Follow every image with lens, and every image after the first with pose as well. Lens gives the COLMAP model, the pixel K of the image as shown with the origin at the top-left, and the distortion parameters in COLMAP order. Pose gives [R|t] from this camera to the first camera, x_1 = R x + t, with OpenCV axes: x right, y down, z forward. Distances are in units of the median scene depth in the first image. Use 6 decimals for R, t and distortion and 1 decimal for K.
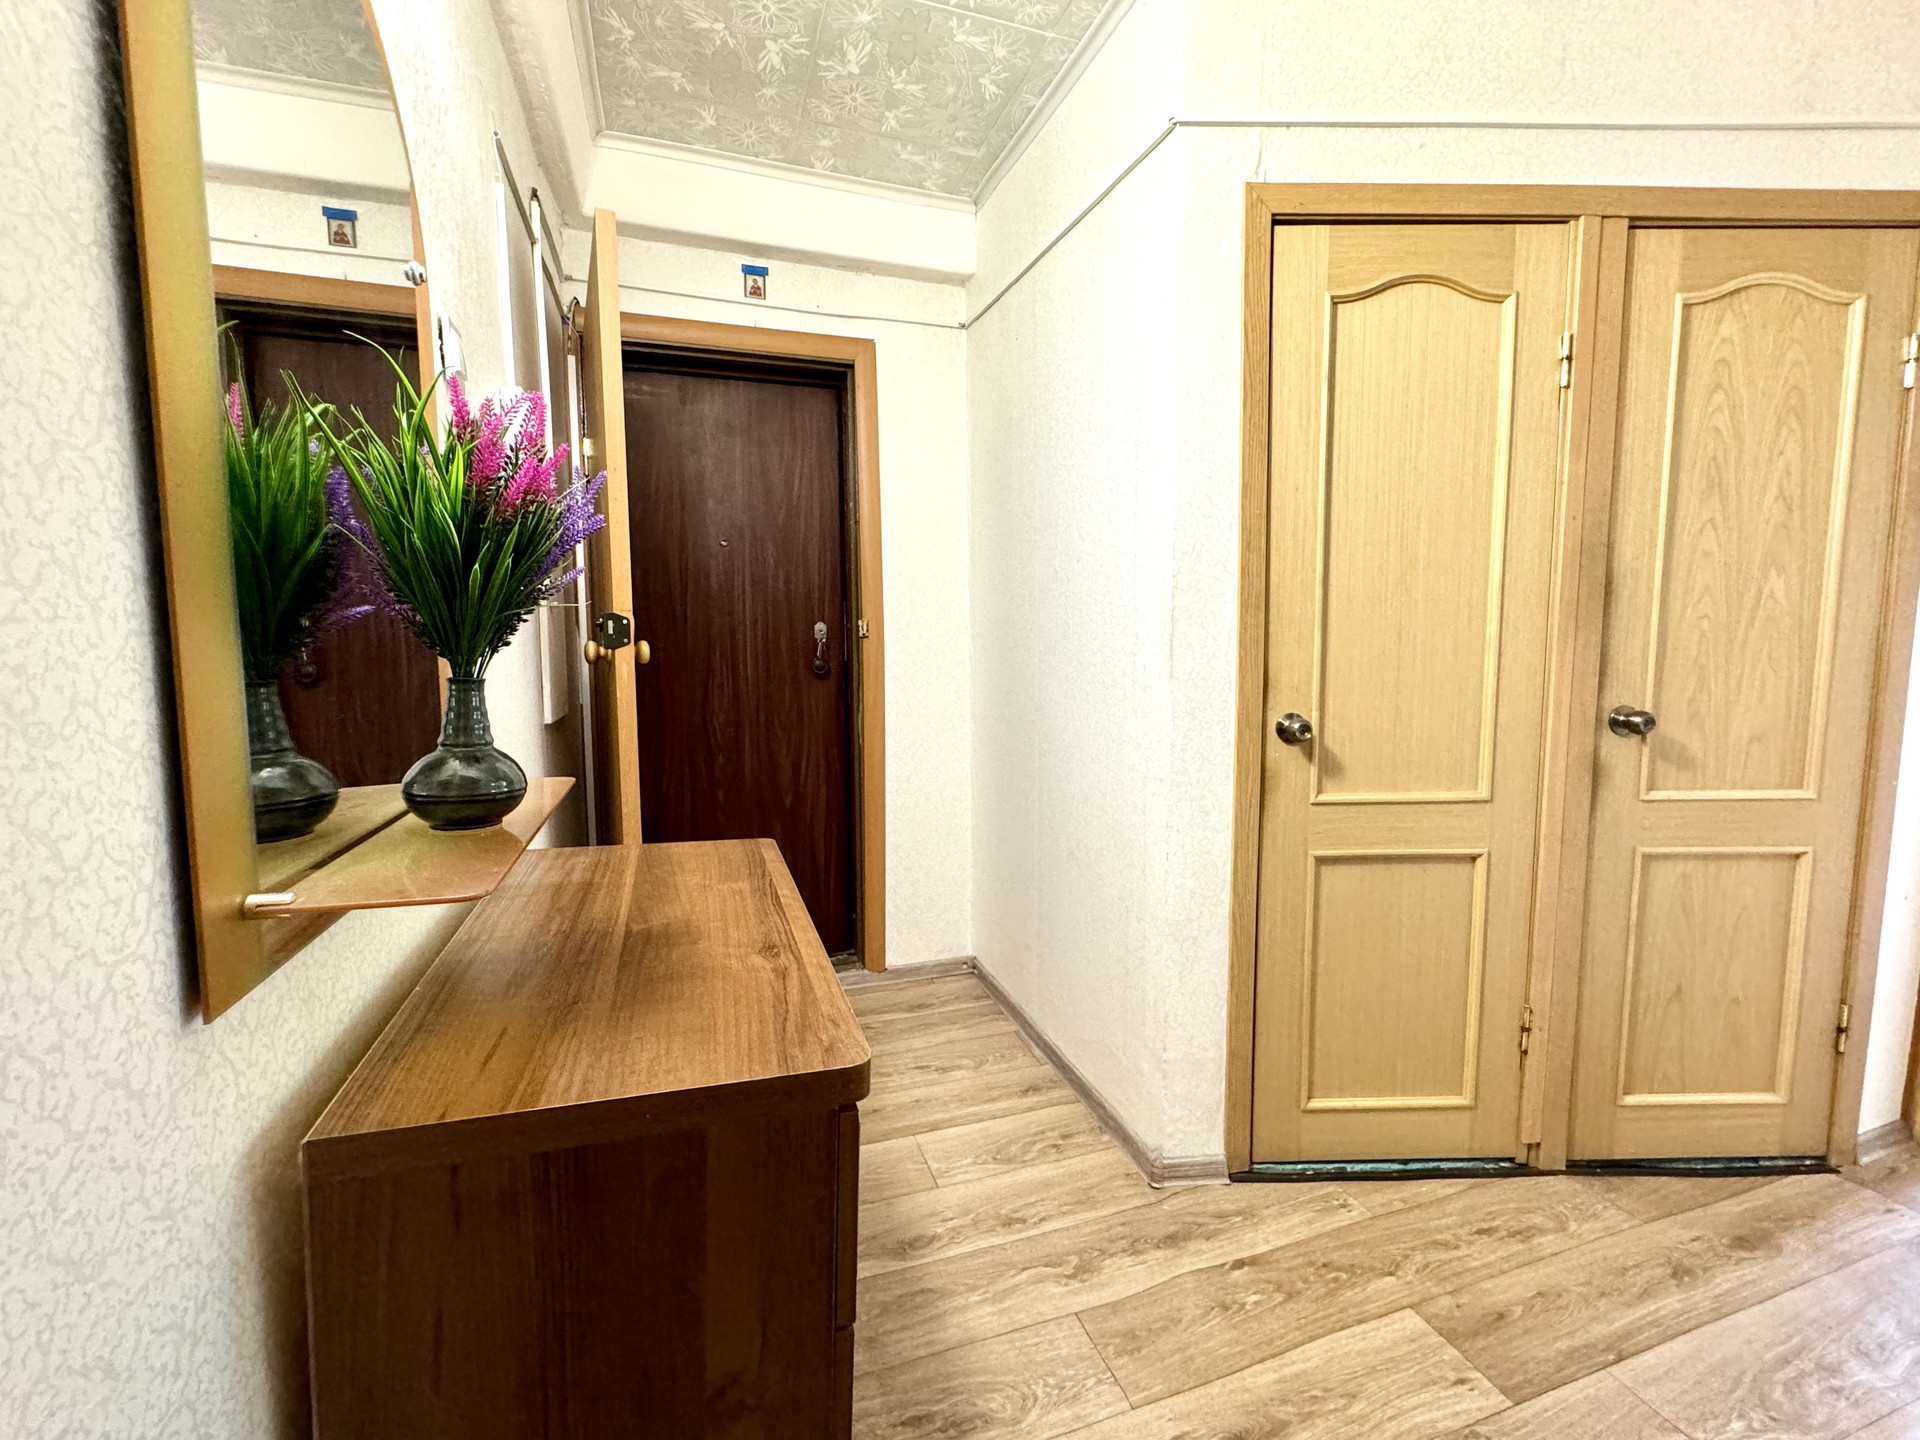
lens RADIAL K [[822.0, 0, 953.5], [0, 822.0, 713.2], [0, 0, 1]] dist [0.001351, 0.000624]
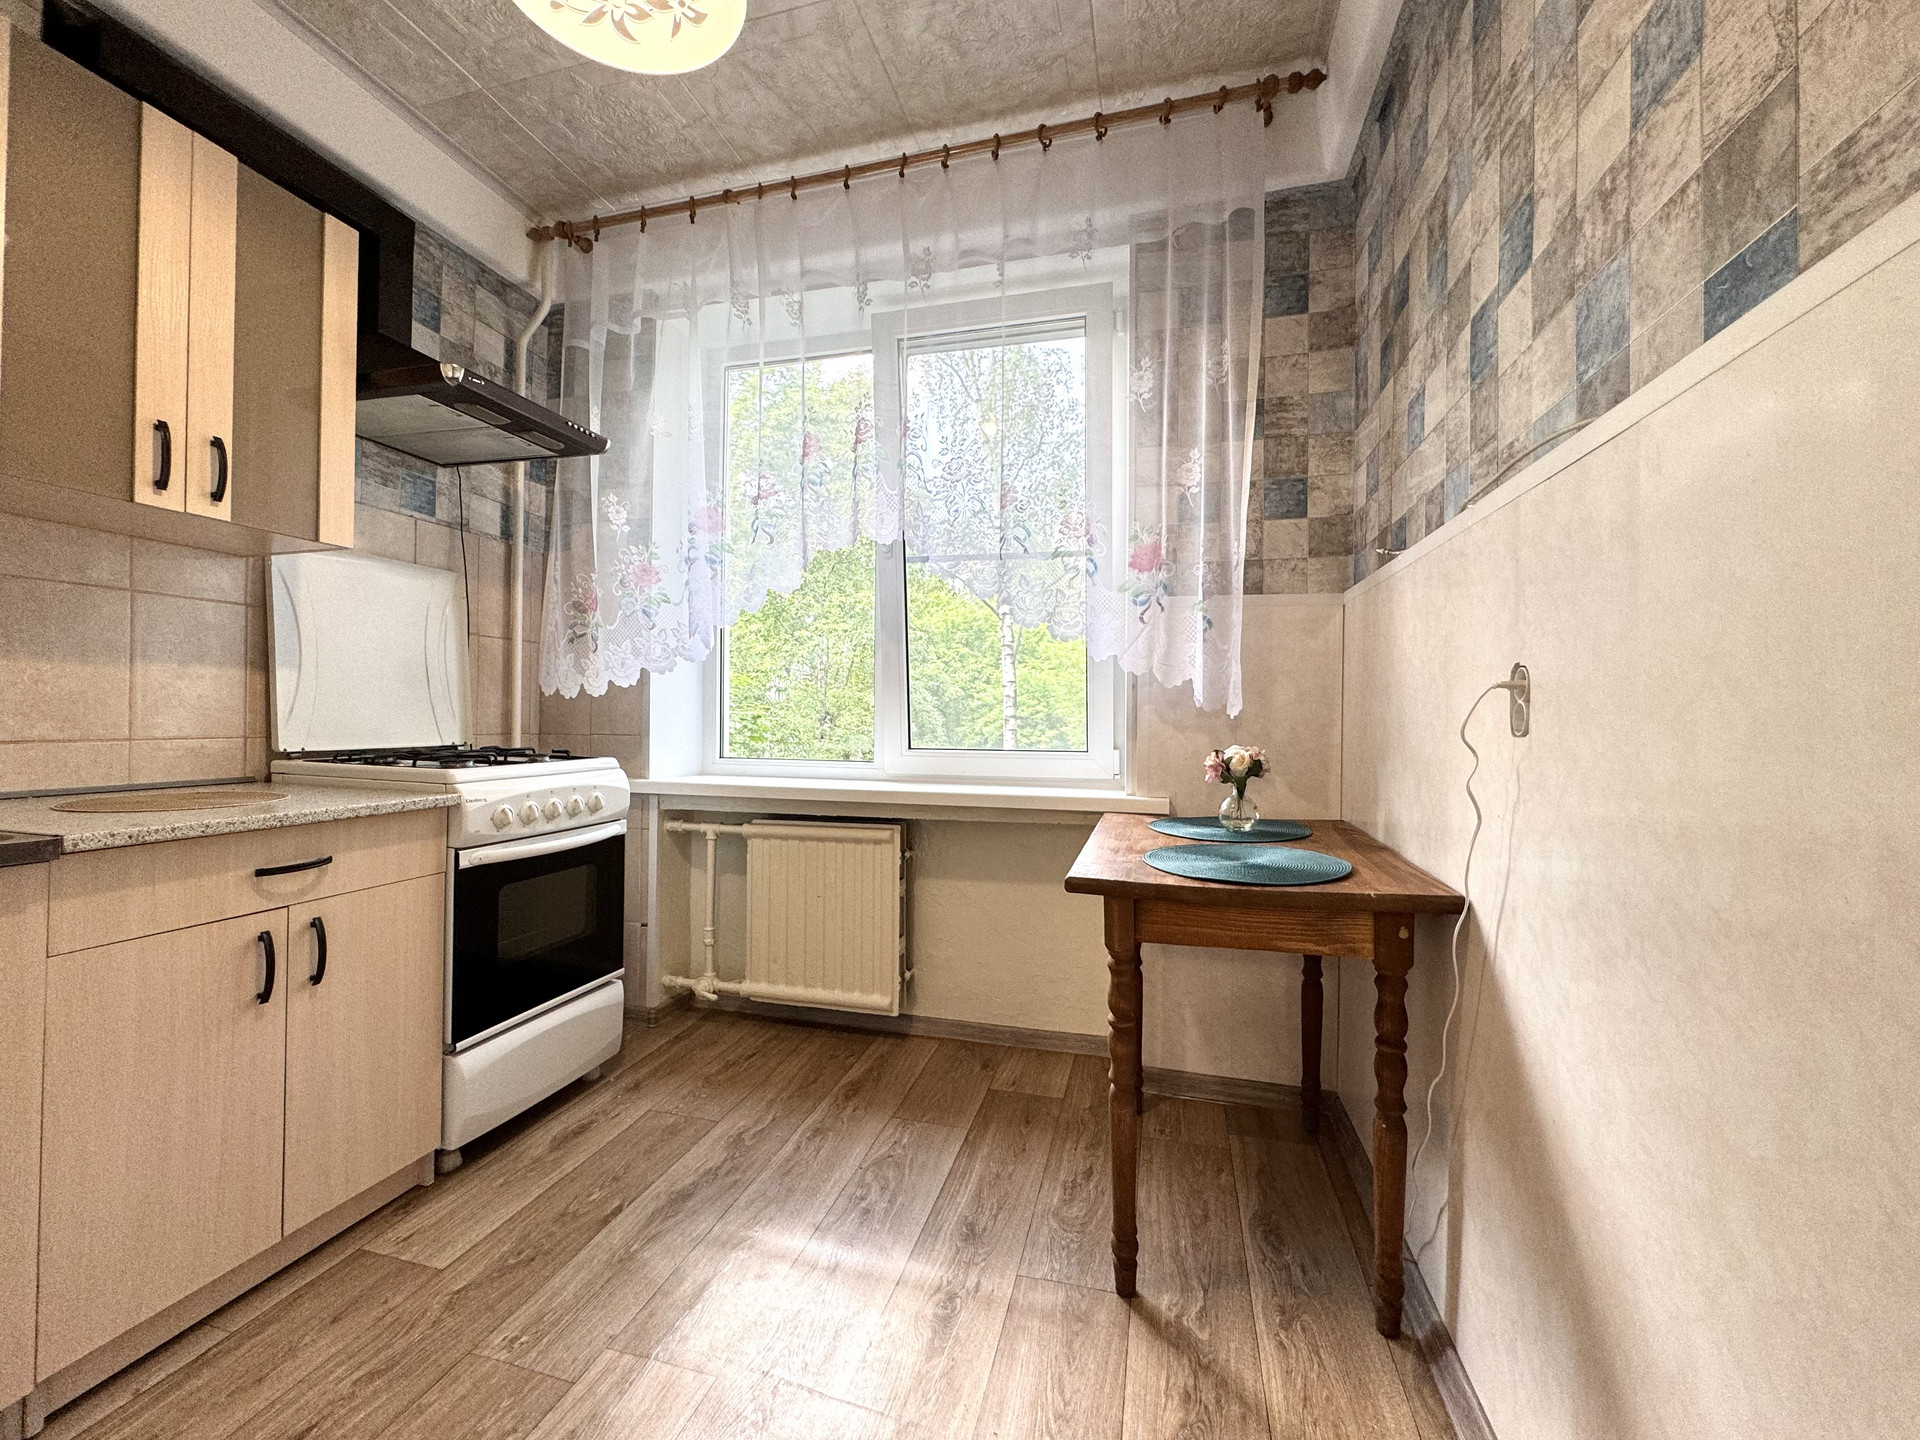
lens RADIAL K [[760.2, 0, 951.7], [0, 760.2, 712.9], [0, 0, 1]] dist [0.002486, -0.001490]
pose [[-0.562286, 0.009835, -0.826884, 0.838404], [-0.078979, 0.994720, 0.065537, -0.046299], [0.823163, 0.102157, -0.558540, 1.699745]]
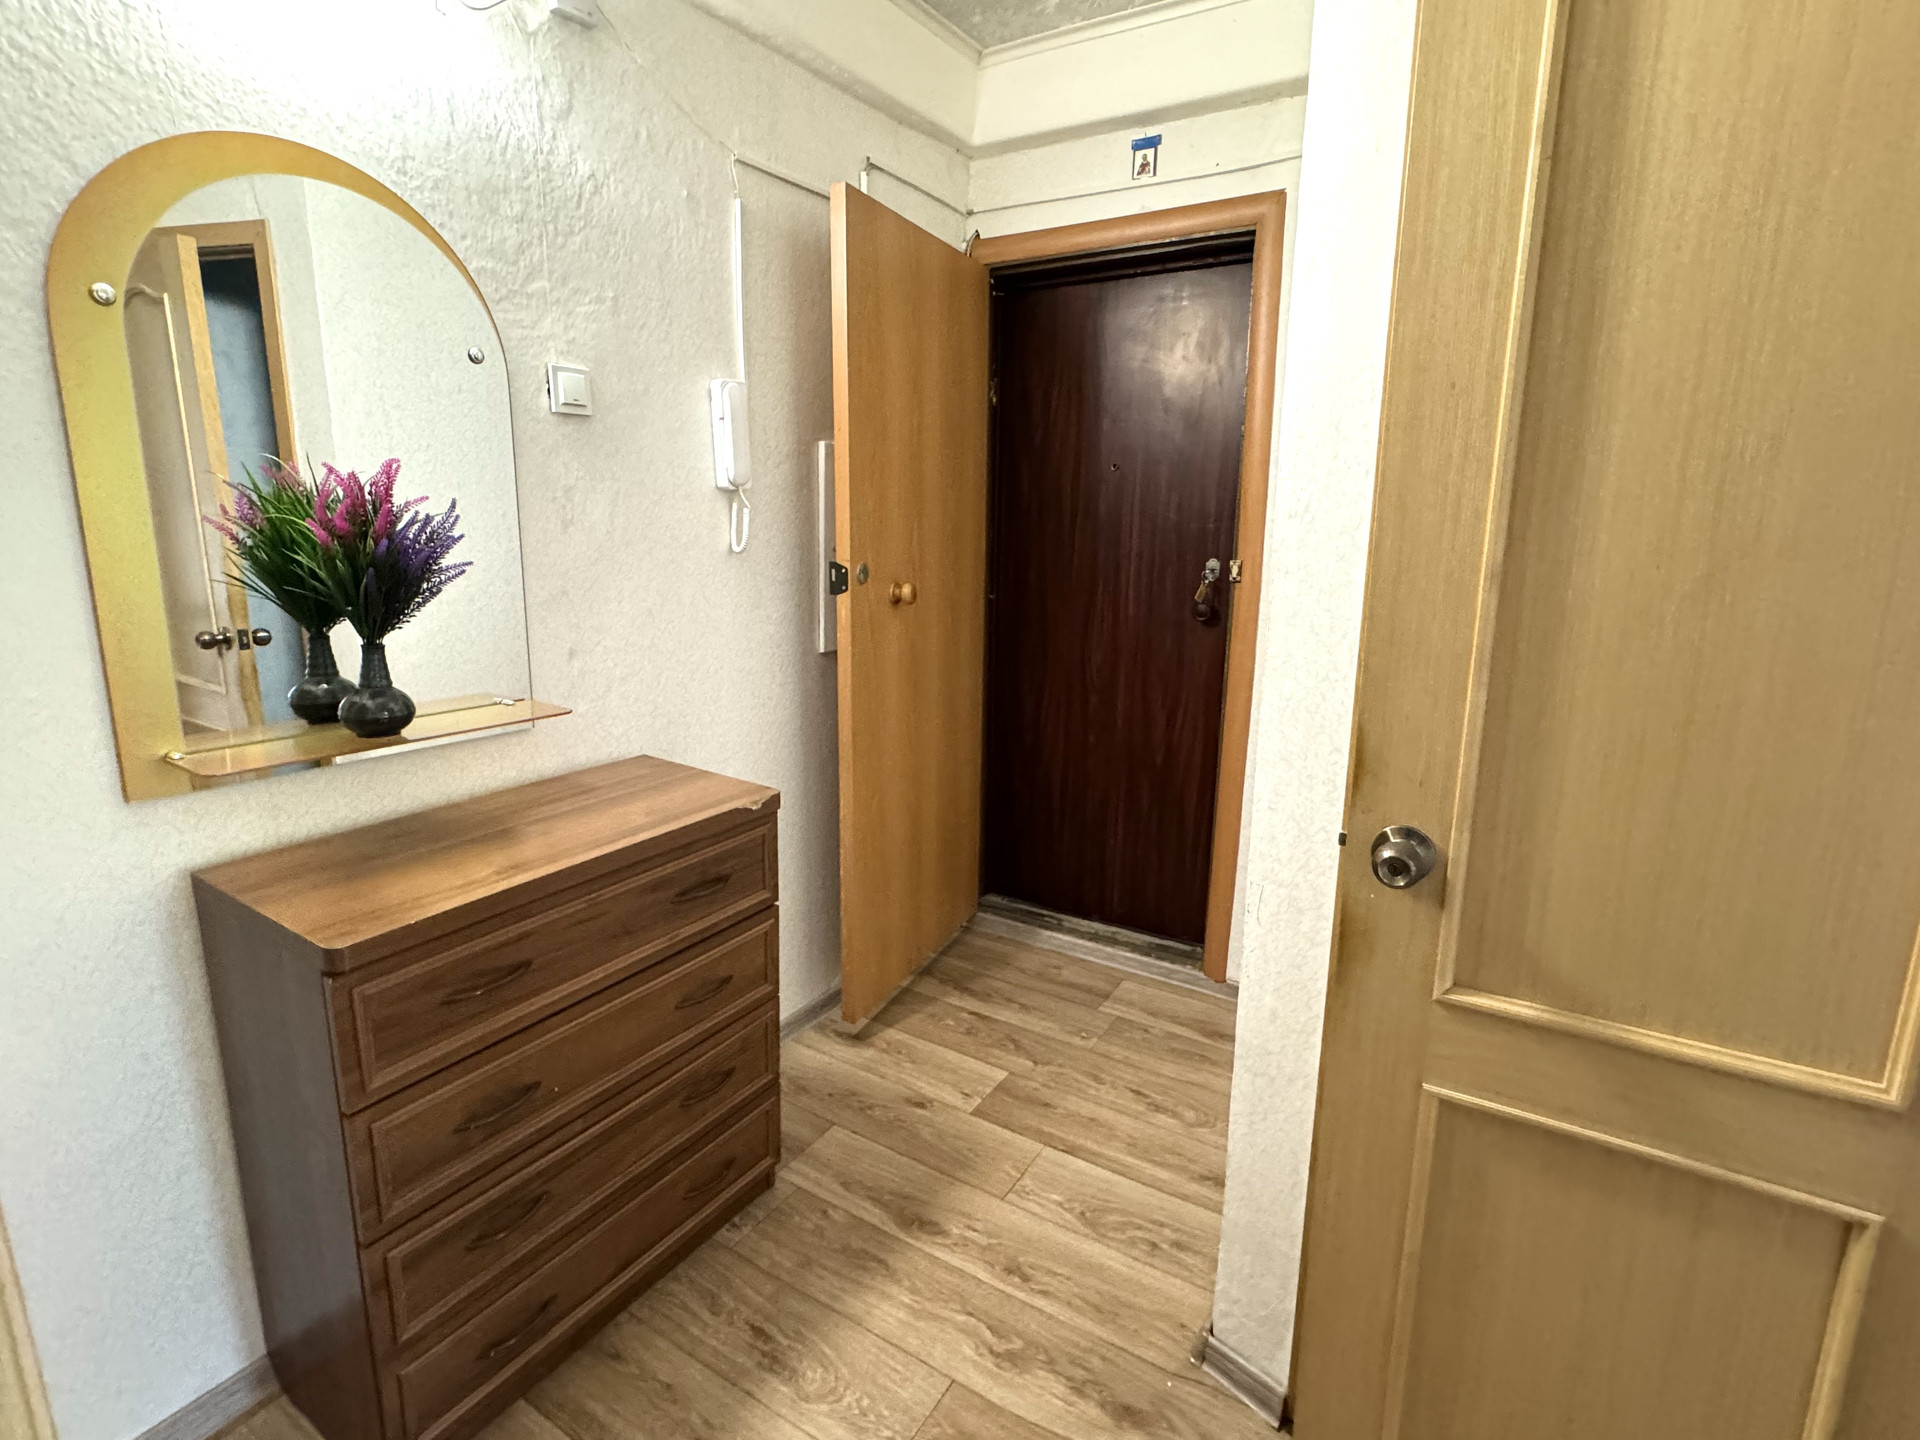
lens RADIAL K [[936.6, 0, 959.8], [0, 936.6, 710.4], [0, 0, 1]] dist [-0.002706, 0.001404]
pose [[0.634903, 0.170858, -0.753463, 0.701291], [-0.086903, 0.984844, 0.150099, -0.133034], [0.767689, -0.029820, 0.640128, 0.321343]]
